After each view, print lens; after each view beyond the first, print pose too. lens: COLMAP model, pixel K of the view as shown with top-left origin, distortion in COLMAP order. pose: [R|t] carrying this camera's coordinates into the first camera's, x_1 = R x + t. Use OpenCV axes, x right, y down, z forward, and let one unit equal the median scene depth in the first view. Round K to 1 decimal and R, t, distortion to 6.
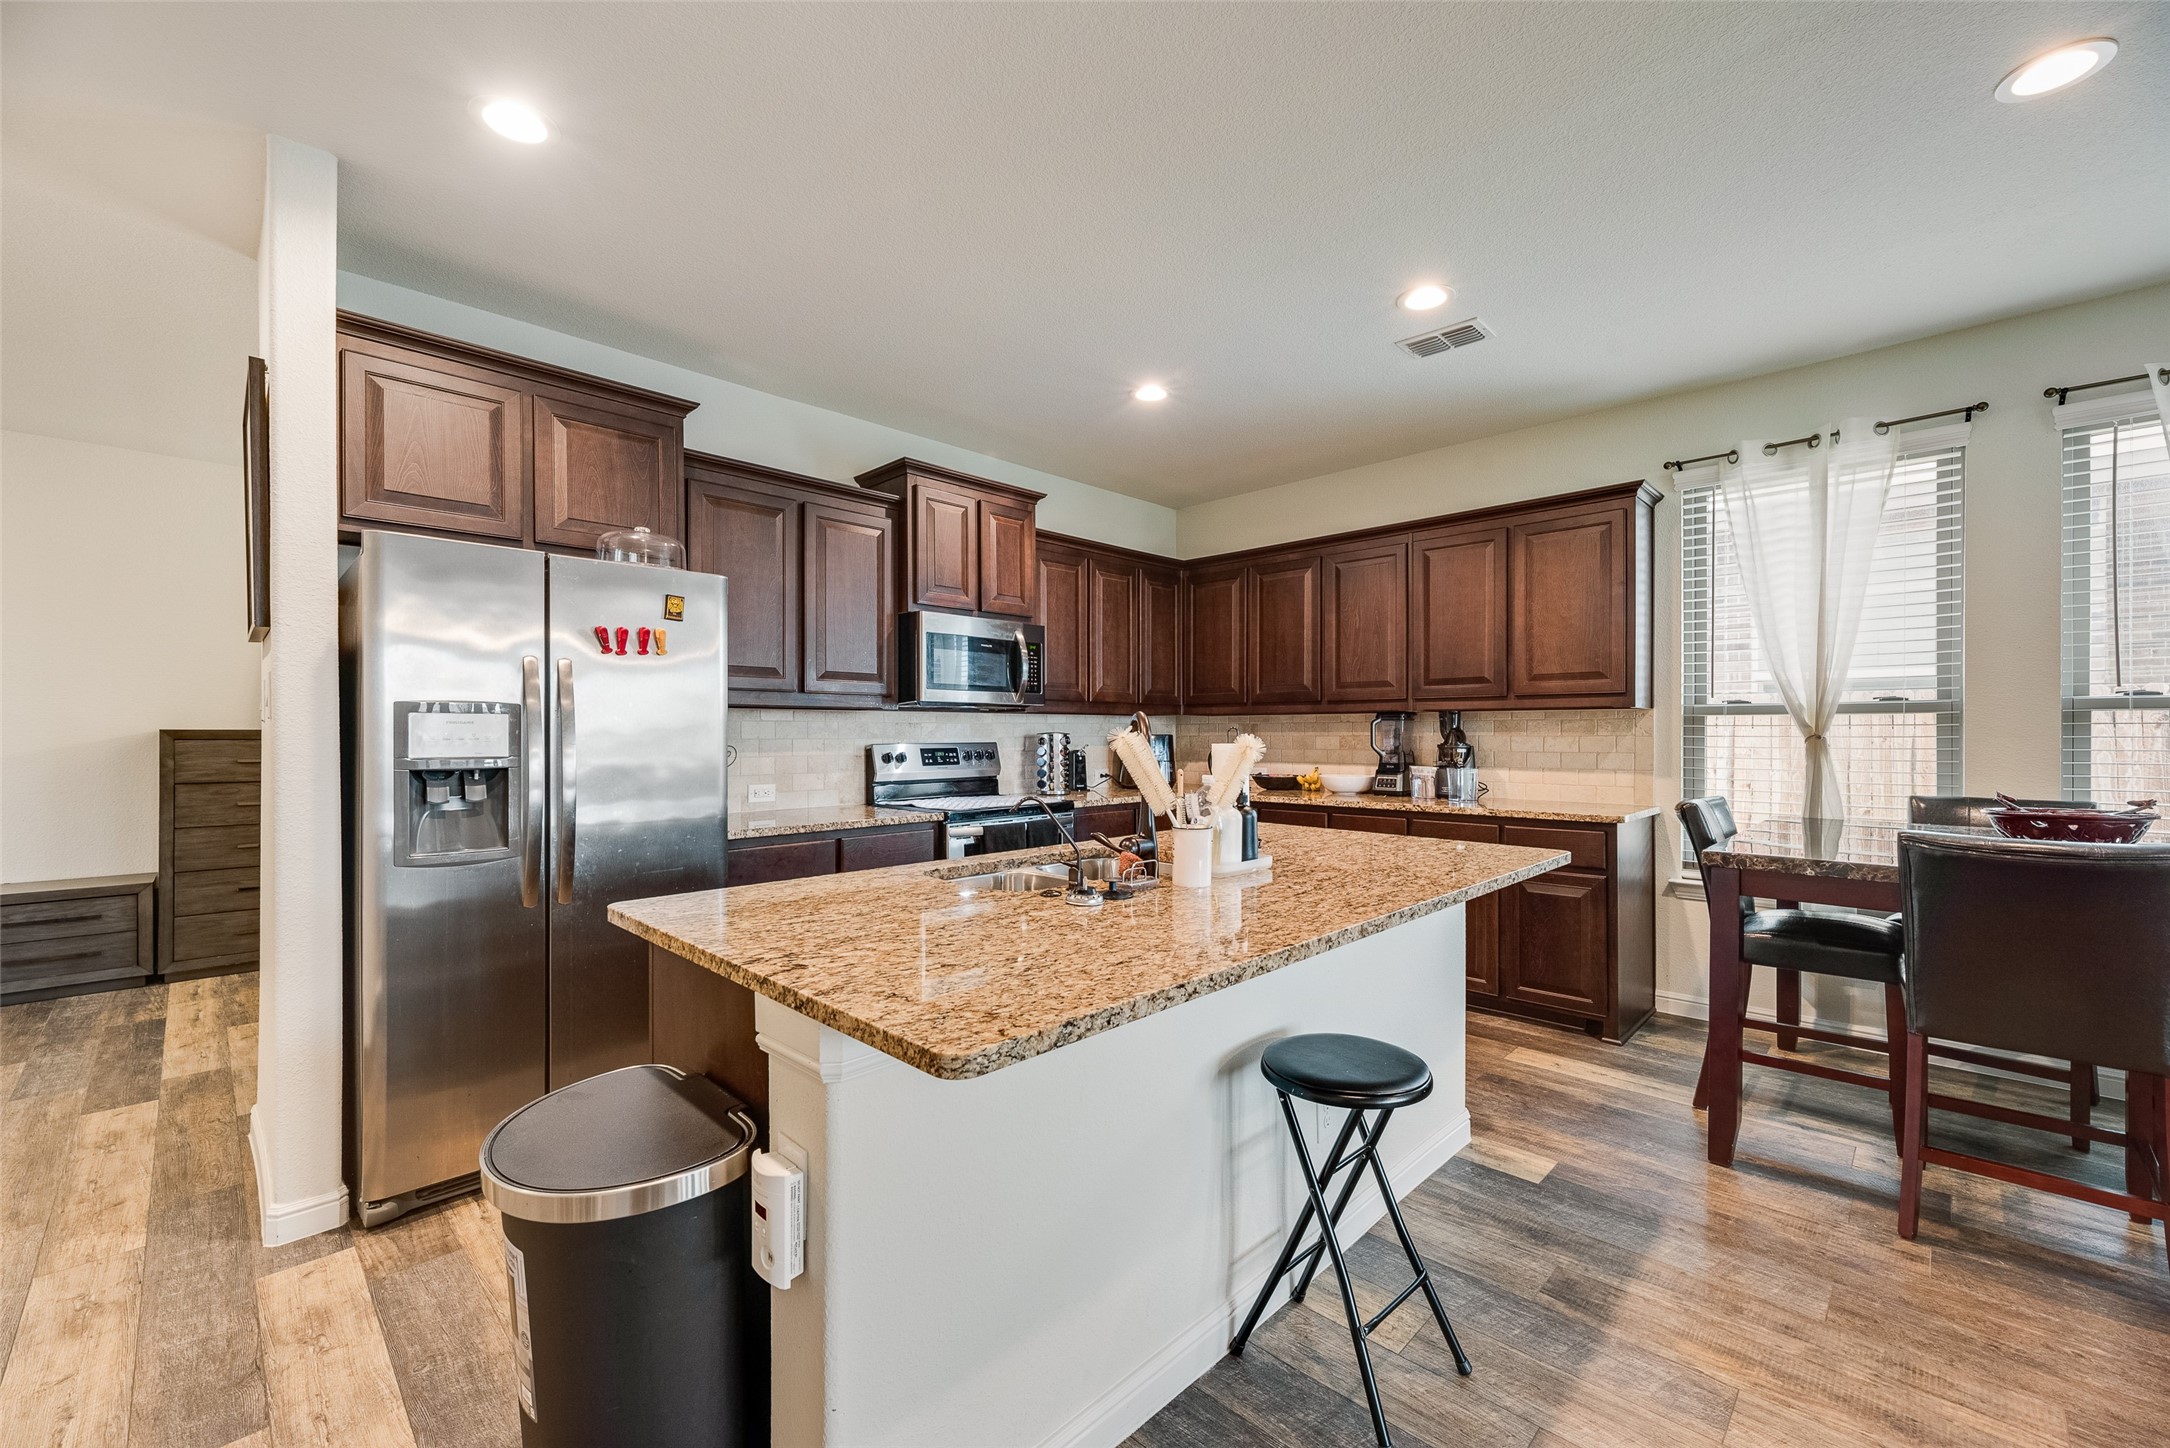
lens RADIAL K [[880.1, 0, 1086.6], [0, 880.1, 728.8], [0, 0, 1]] dist [0.000005, 0.000276]
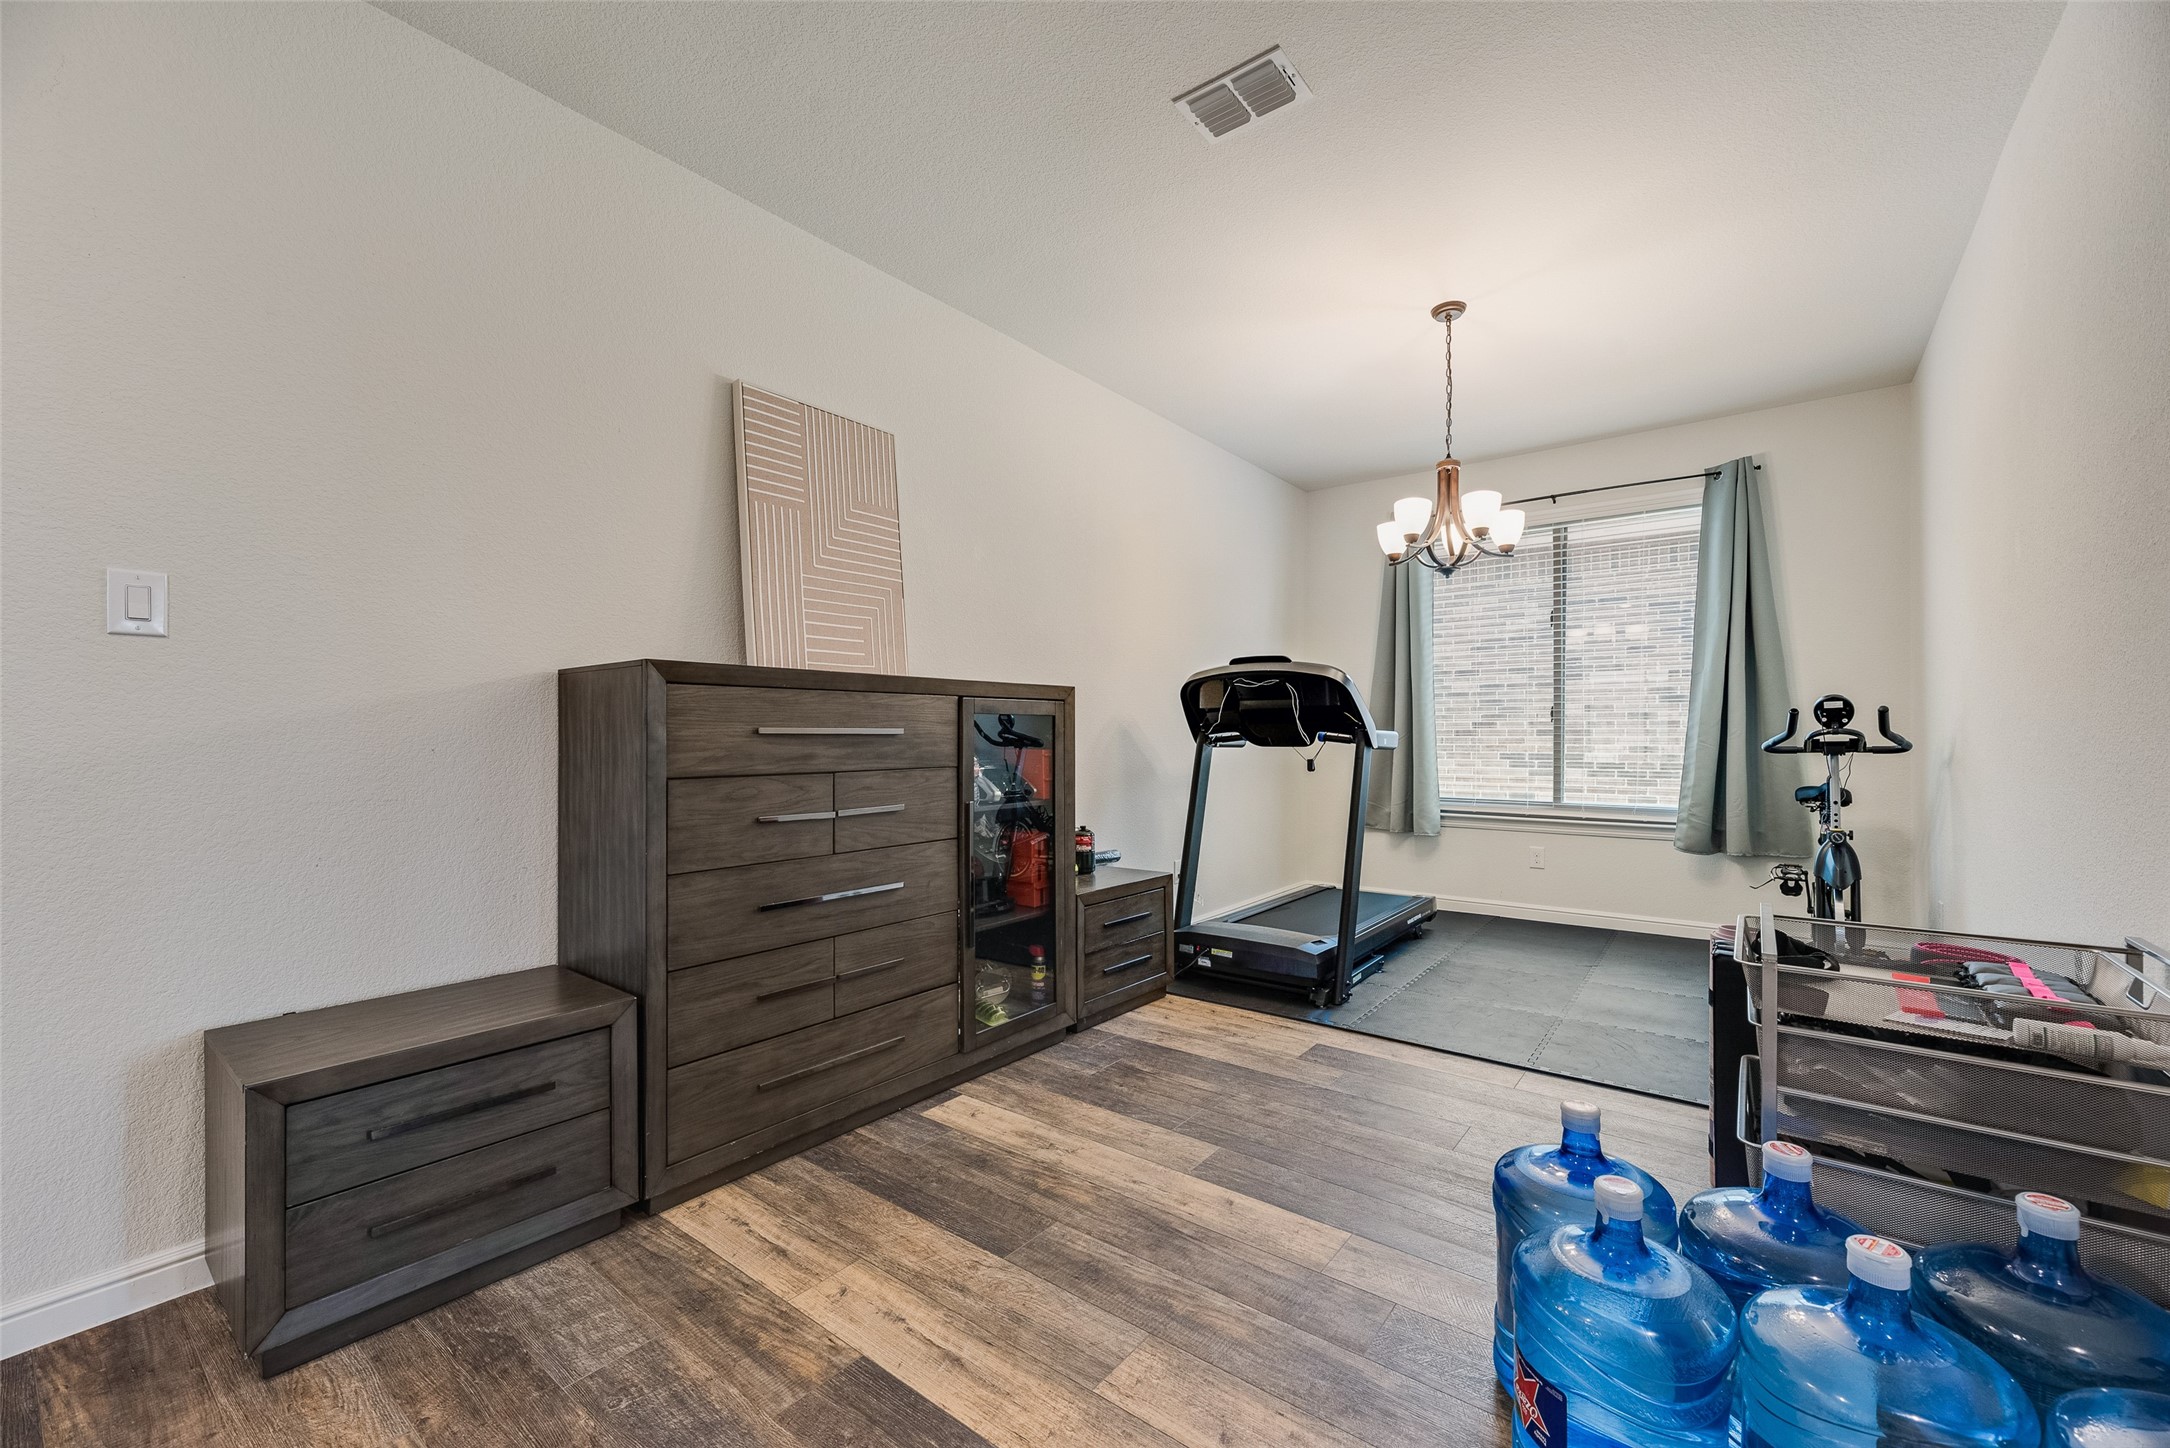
lens RADIAL K [[880.1, 0, 1081.4], [0, 880.1, 732.2], [0, 0, 1]] dist [0.000005, 0.000276]
pose [[0.993467, -0.001706, 0.114111, -0.854030], [0.001539, 0.999998, 0.001547, 0.037216], [-0.114113, -0.001361, 0.993467, 0.508409]]
